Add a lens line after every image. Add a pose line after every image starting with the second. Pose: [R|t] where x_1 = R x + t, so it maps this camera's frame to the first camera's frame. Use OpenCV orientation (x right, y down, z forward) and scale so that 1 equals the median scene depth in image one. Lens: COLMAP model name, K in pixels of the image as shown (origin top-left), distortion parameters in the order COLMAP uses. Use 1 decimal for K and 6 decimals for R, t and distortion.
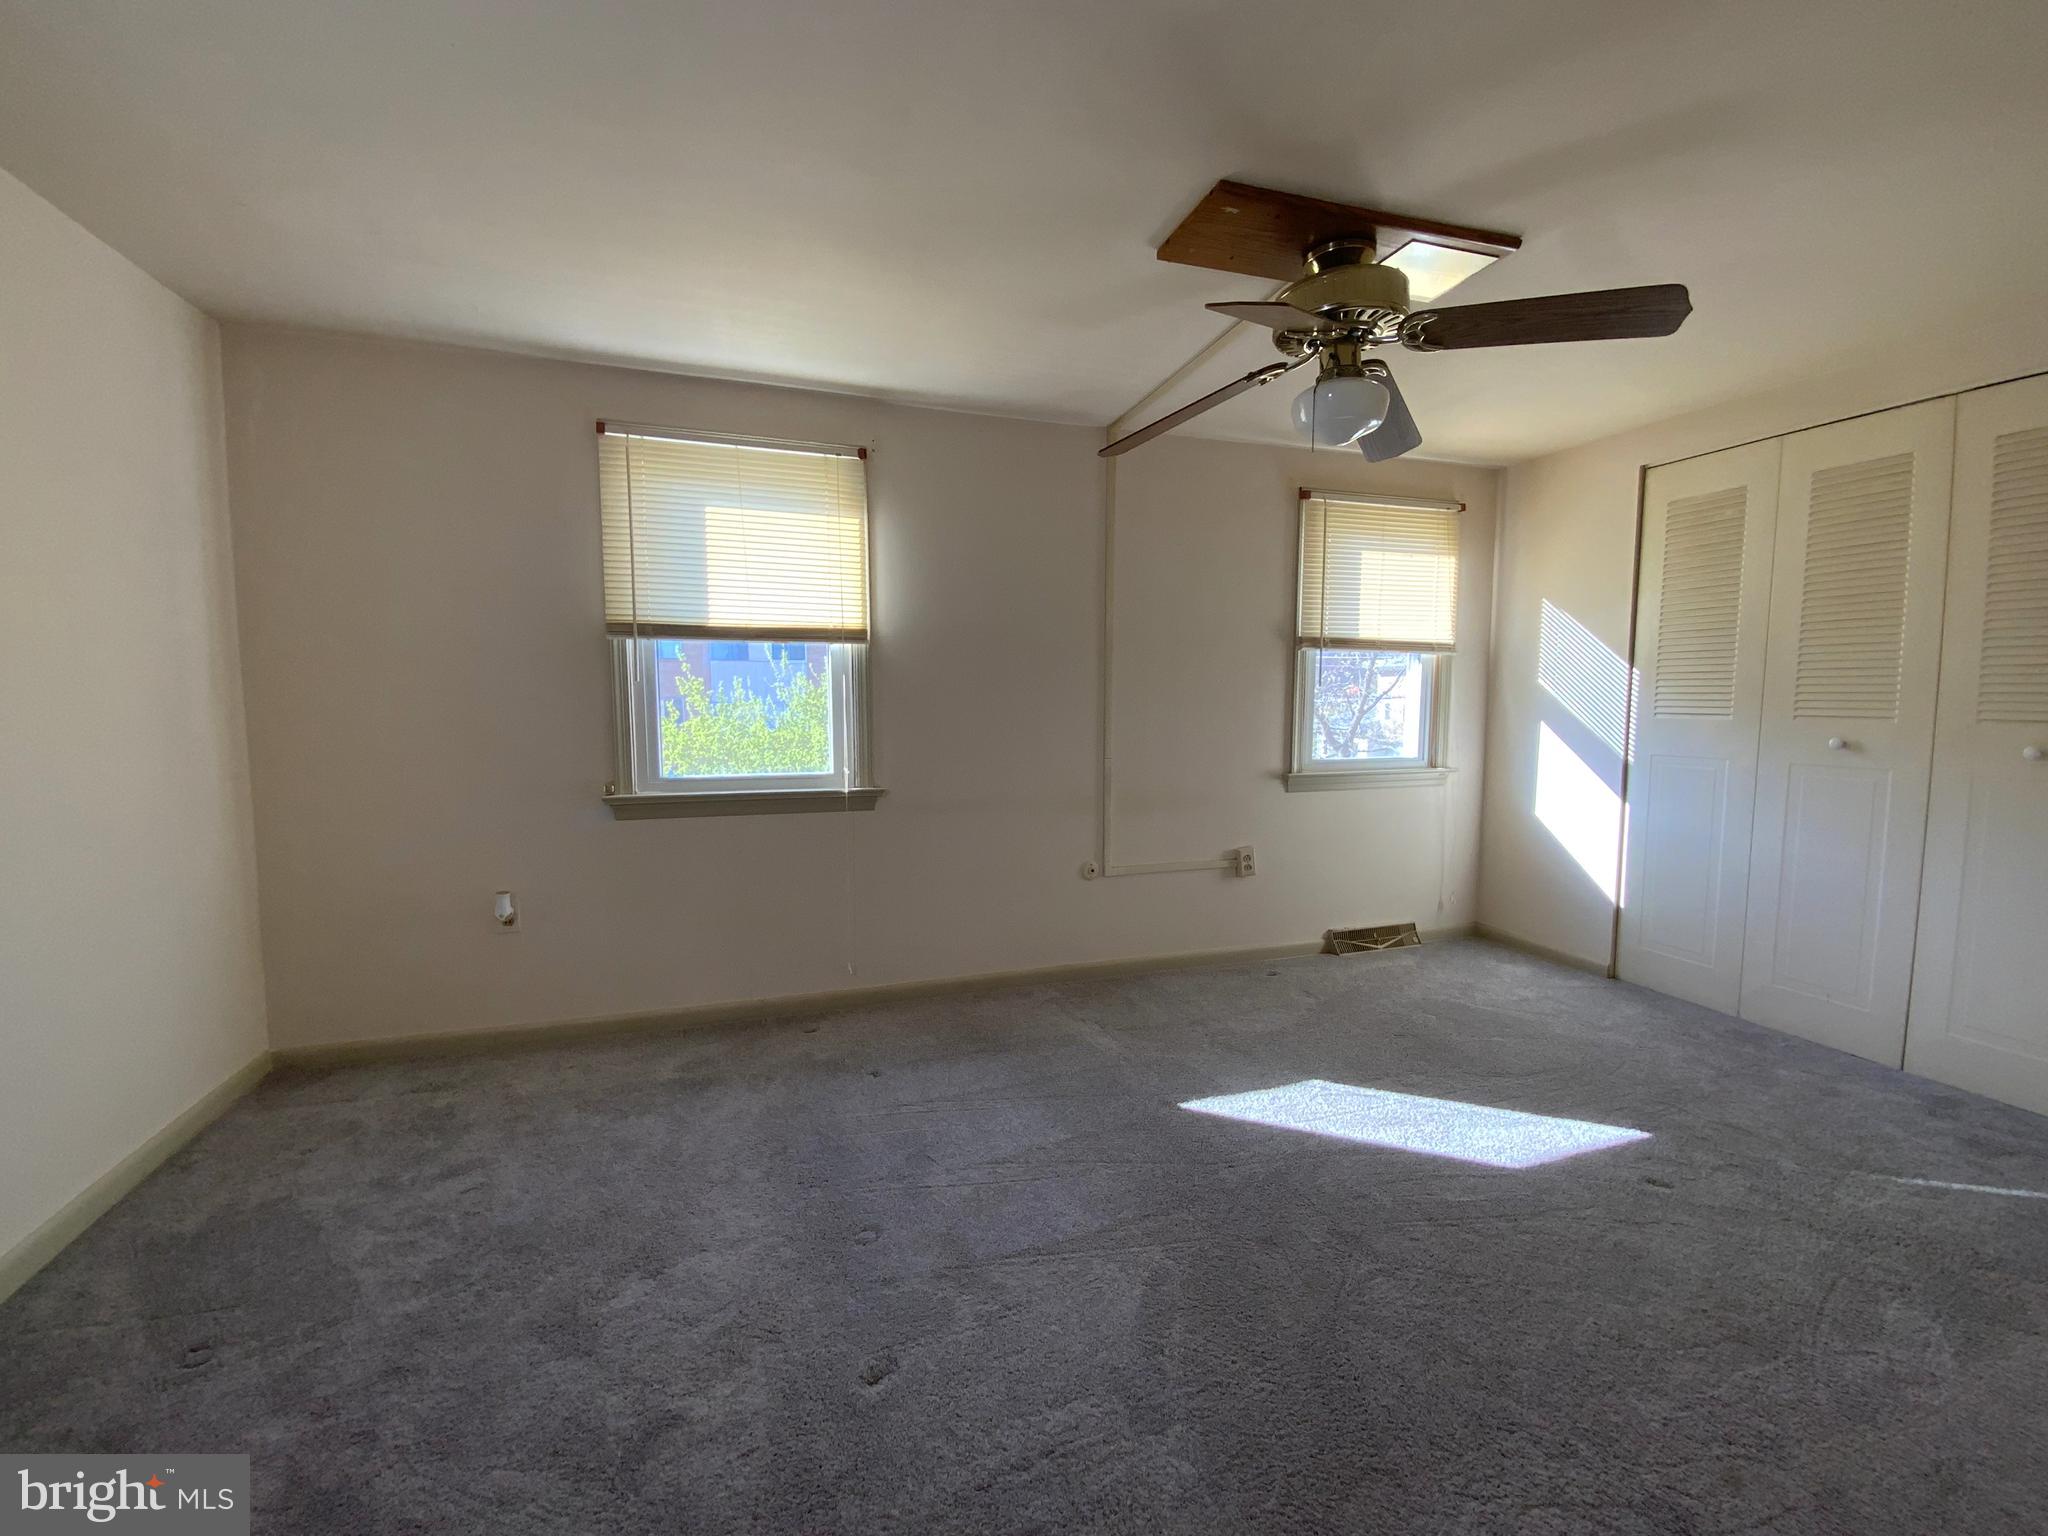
lens RADIAL K [[829.8, 0, 1019.3], [0, 829.8, 763.6], [0, 0, 1]] dist [0.015854, -0.014534]
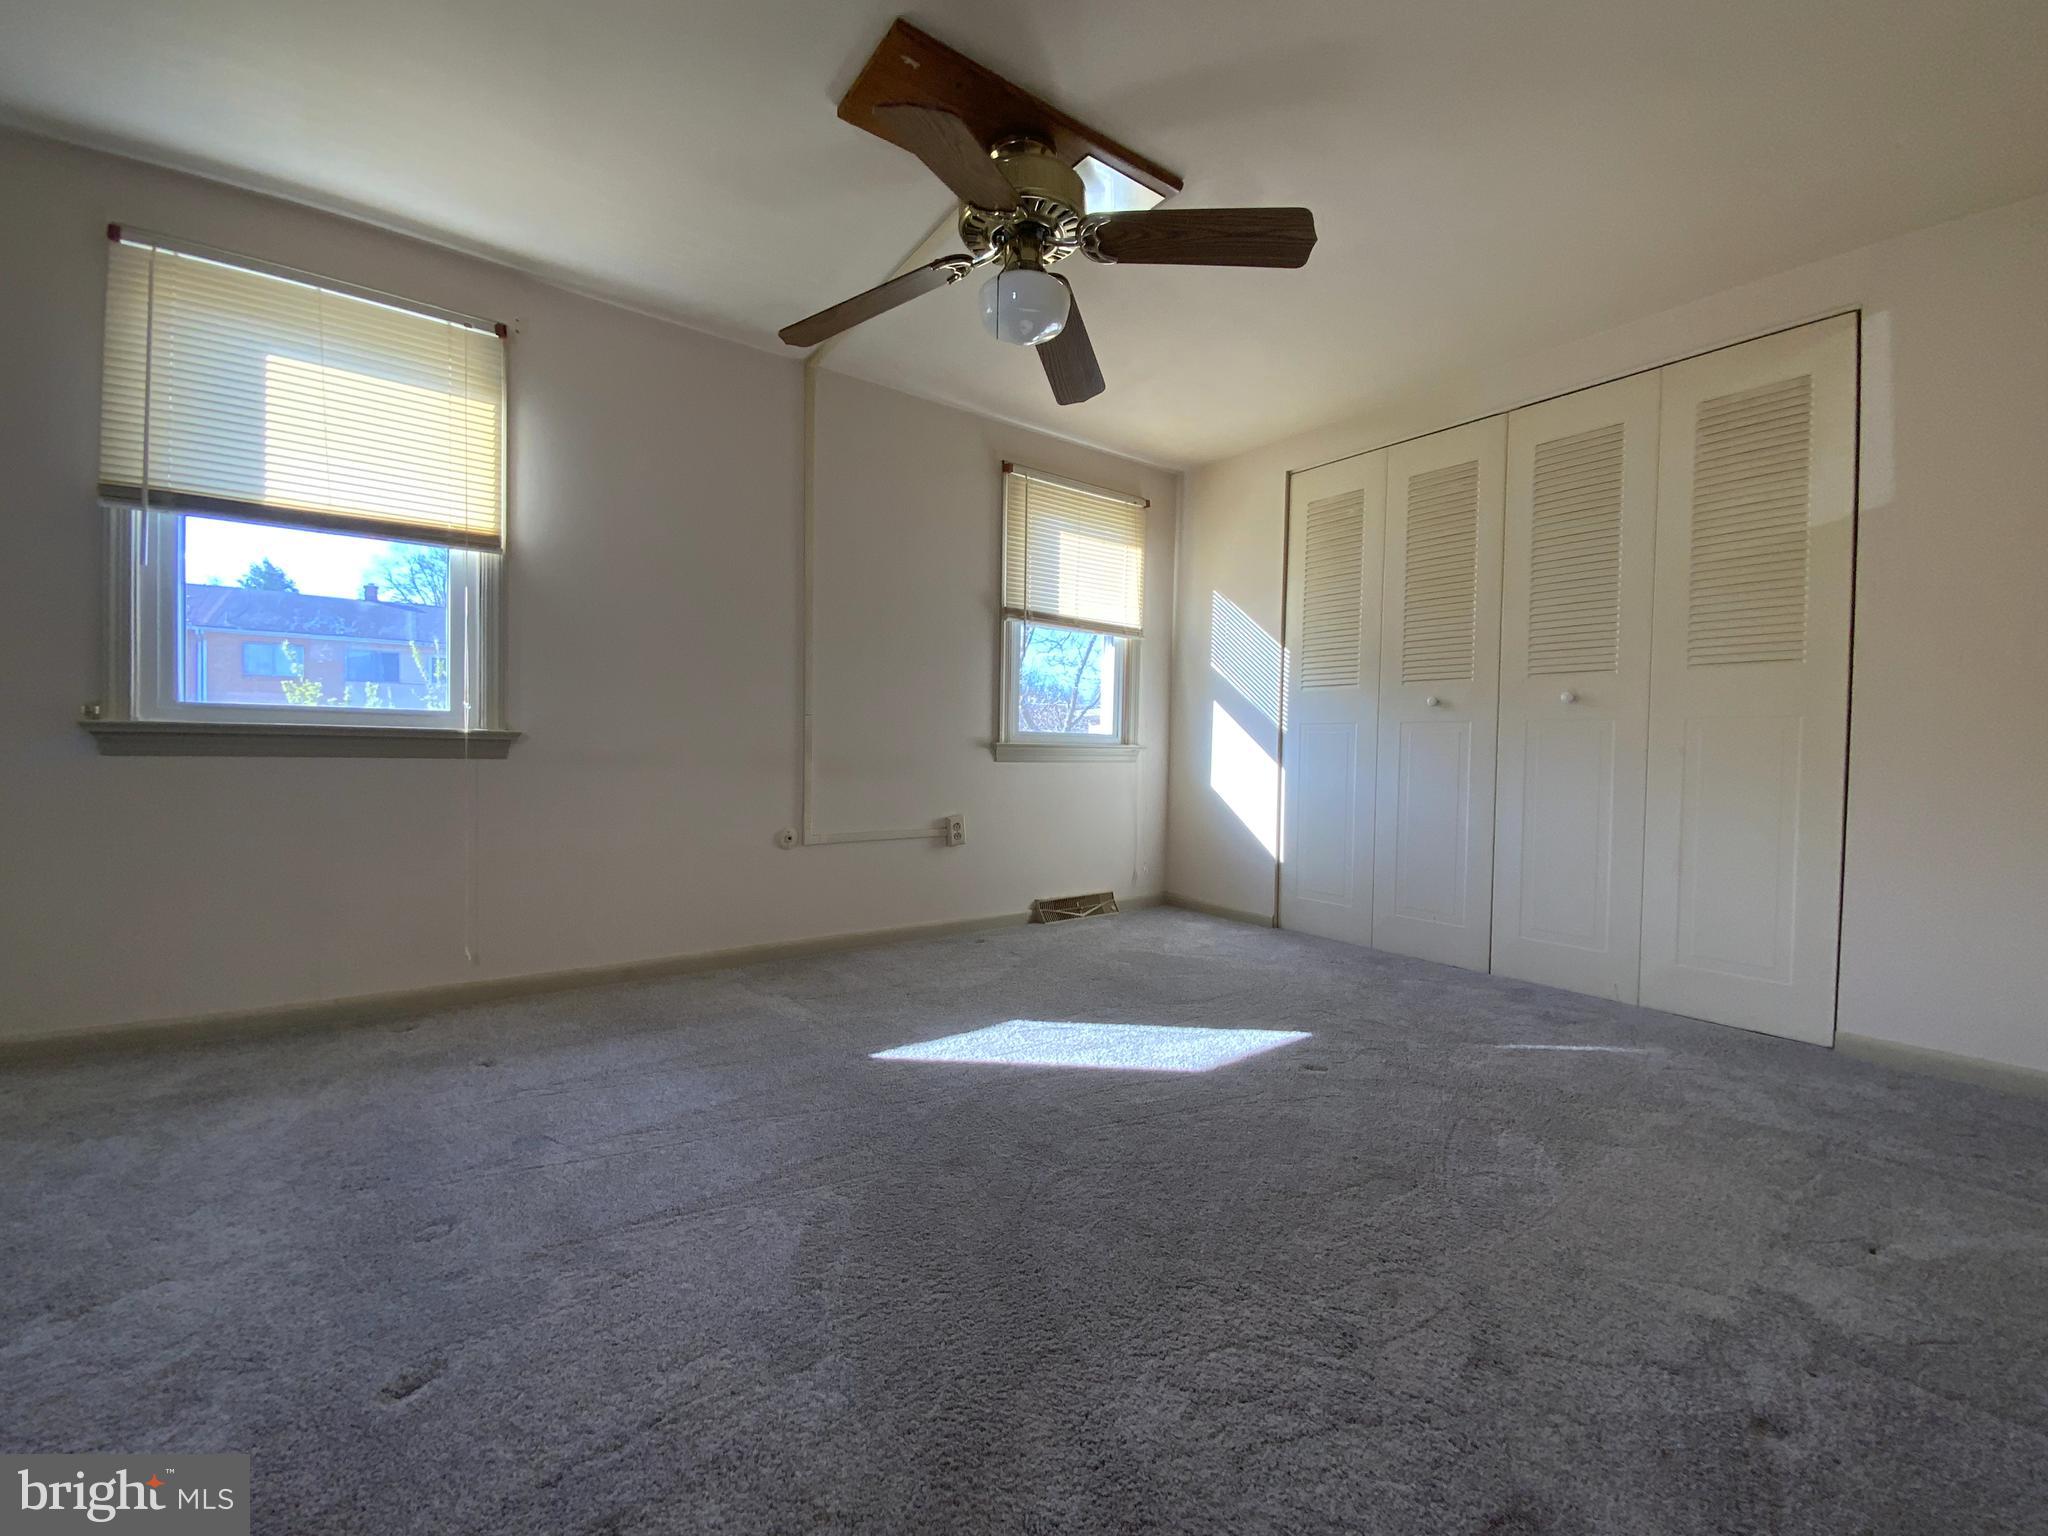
lens RADIAL K [[829.8, 0, 1020.5], [0, 829.8, 765.6], [0, 0, 1]] dist [0.015854, -0.014534]
pose [[0.949074, 0.008663, 0.314934, 0.048614], [0.009279, 0.998420, -0.055425, 0.120182], [-0.314917, 0.055524, 0.947494, 0.060176]]
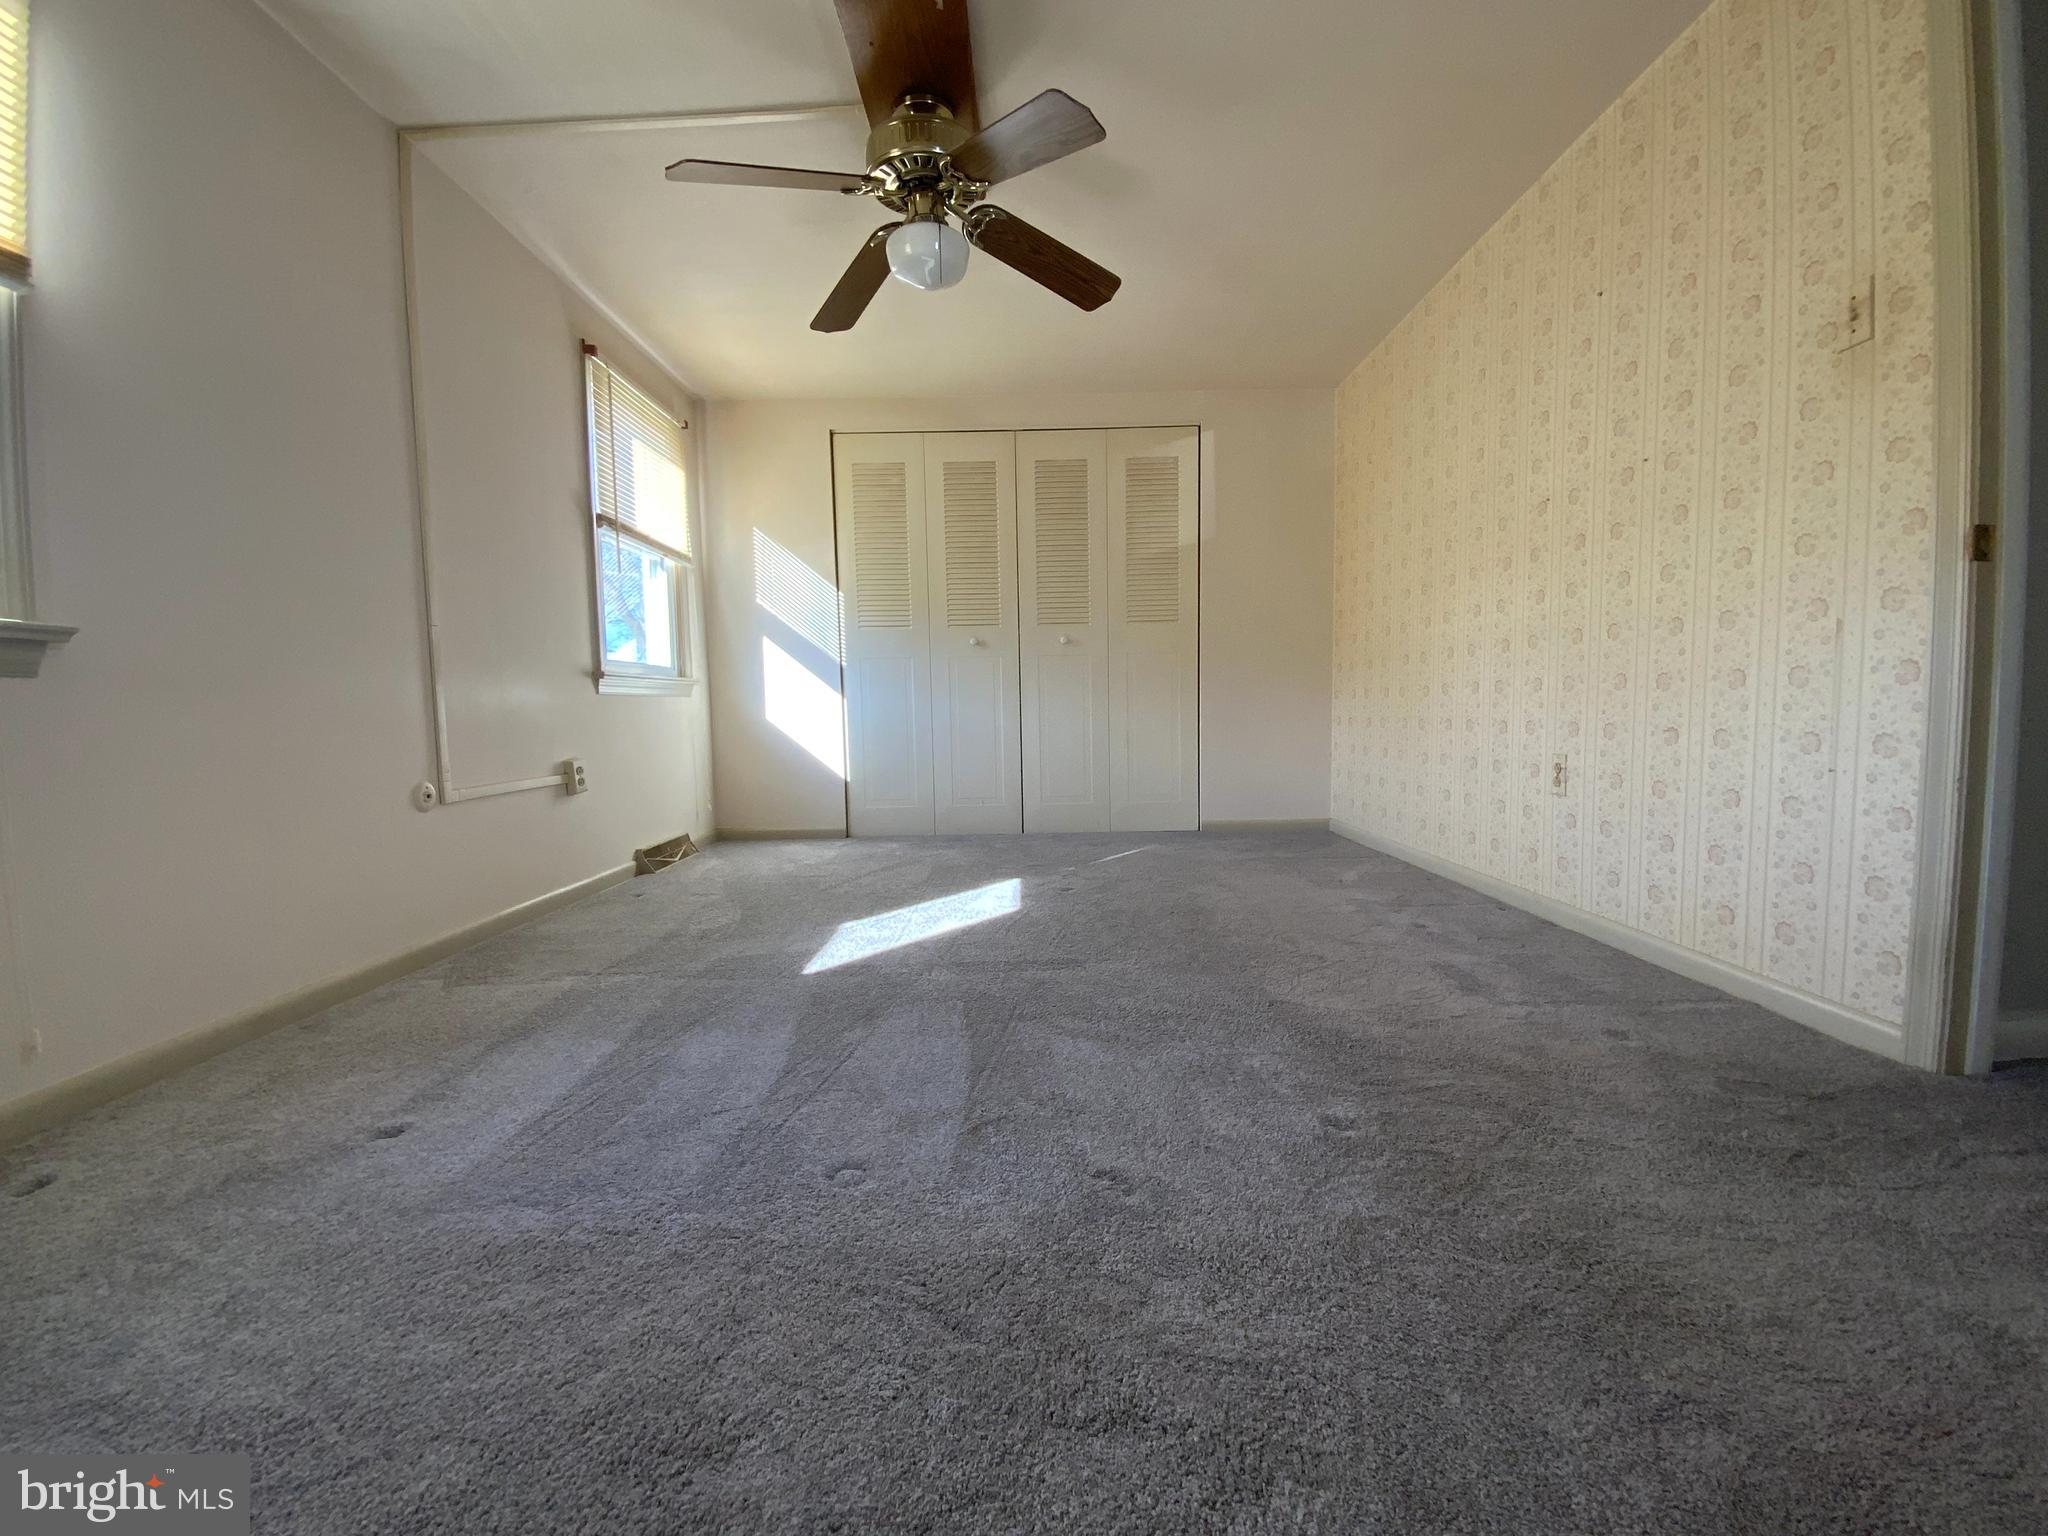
lens RADIAL K [[829.8, 0, 1027.7], [0, 829.8, 767.9], [0, 0, 1]] dist [0.015854, -0.014534]
pose [[0.317150, -0.074843, 0.945418, -0.453812], [0.096864, 0.994224, 0.046213, 0.143932], [-0.943416, 0.076921, 0.322568, 0.390261]]
